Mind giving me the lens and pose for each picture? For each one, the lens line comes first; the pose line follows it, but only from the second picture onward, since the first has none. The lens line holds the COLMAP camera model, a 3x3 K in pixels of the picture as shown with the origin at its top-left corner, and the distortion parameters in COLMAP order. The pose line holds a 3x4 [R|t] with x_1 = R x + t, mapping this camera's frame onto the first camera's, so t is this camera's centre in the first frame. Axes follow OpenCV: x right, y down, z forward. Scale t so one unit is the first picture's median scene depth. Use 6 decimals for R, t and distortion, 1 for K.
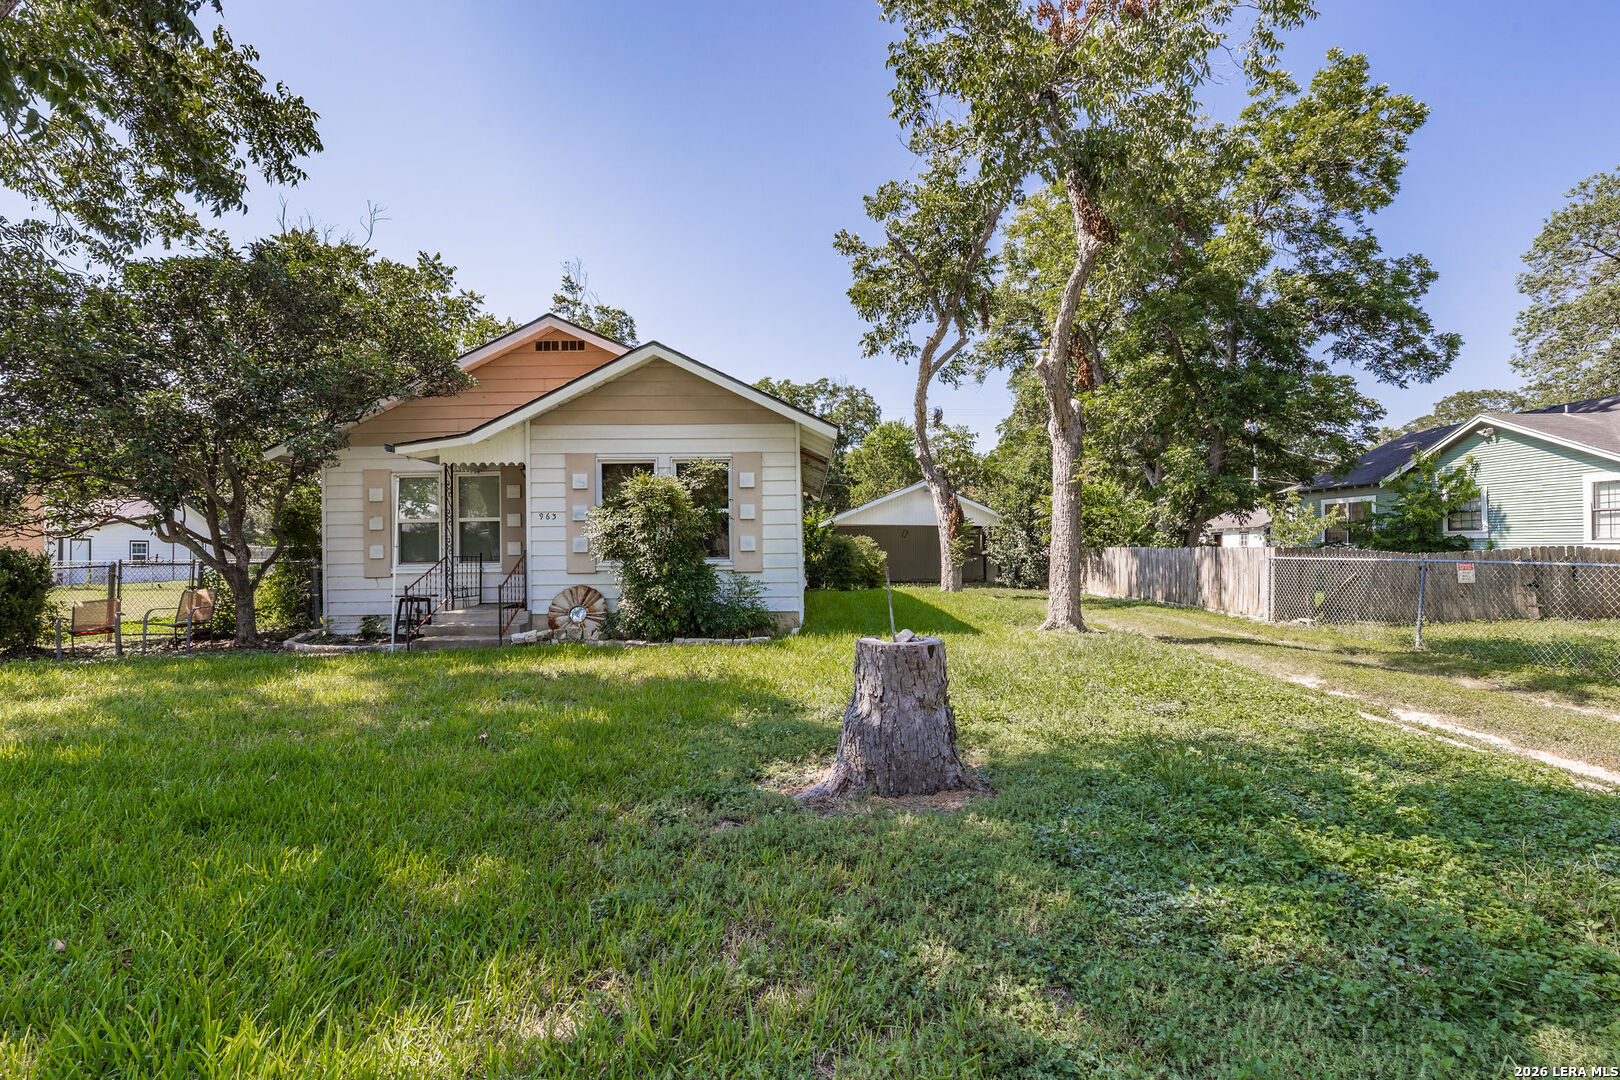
lens RADIAL K [[728.2, 0, 811.1], [0, 728.2, 543.2], [0, 0, 1]] dist [0.005256, -0.000199]
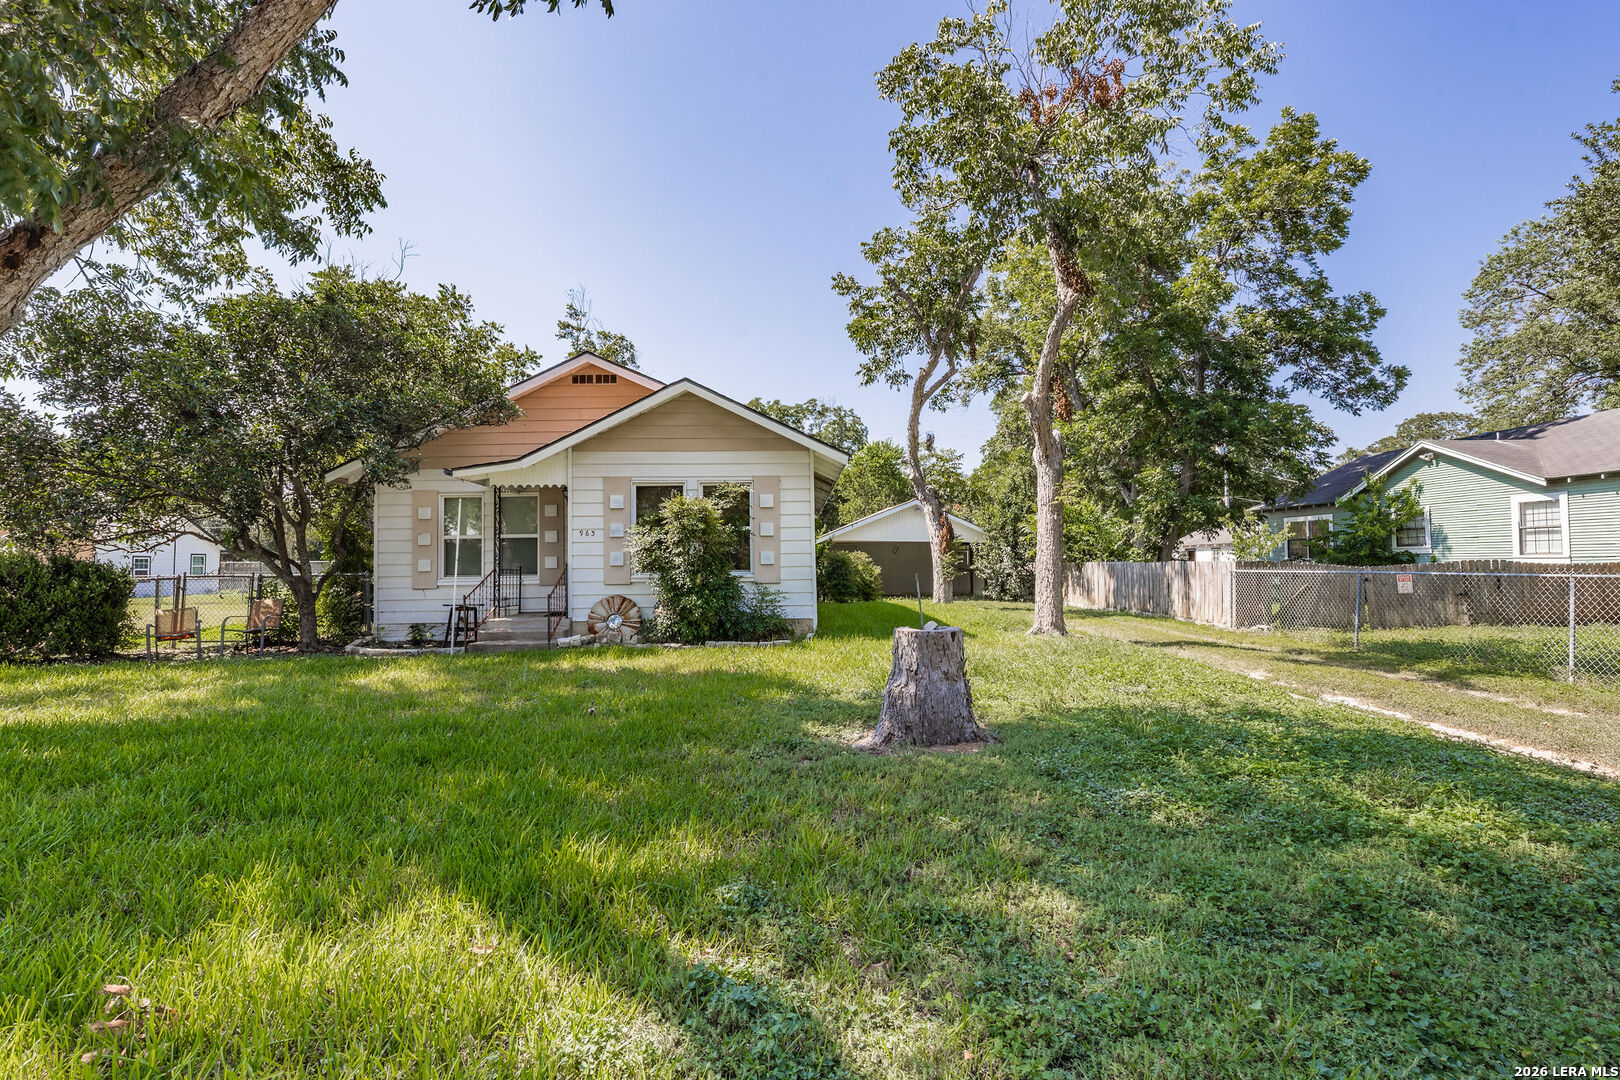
lens RADIAL K [[728.2, 0, 807.4], [0, 728.2, 536.1], [0, 0, 1]] dist [0.005256, -0.000199]
pose [[0.999824, 0.000499, 0.018781, -0.036875], [0.000105, 0.999483, -0.032156, 0.002786], [-0.018787, 0.032152, 0.999306, -0.095673]]
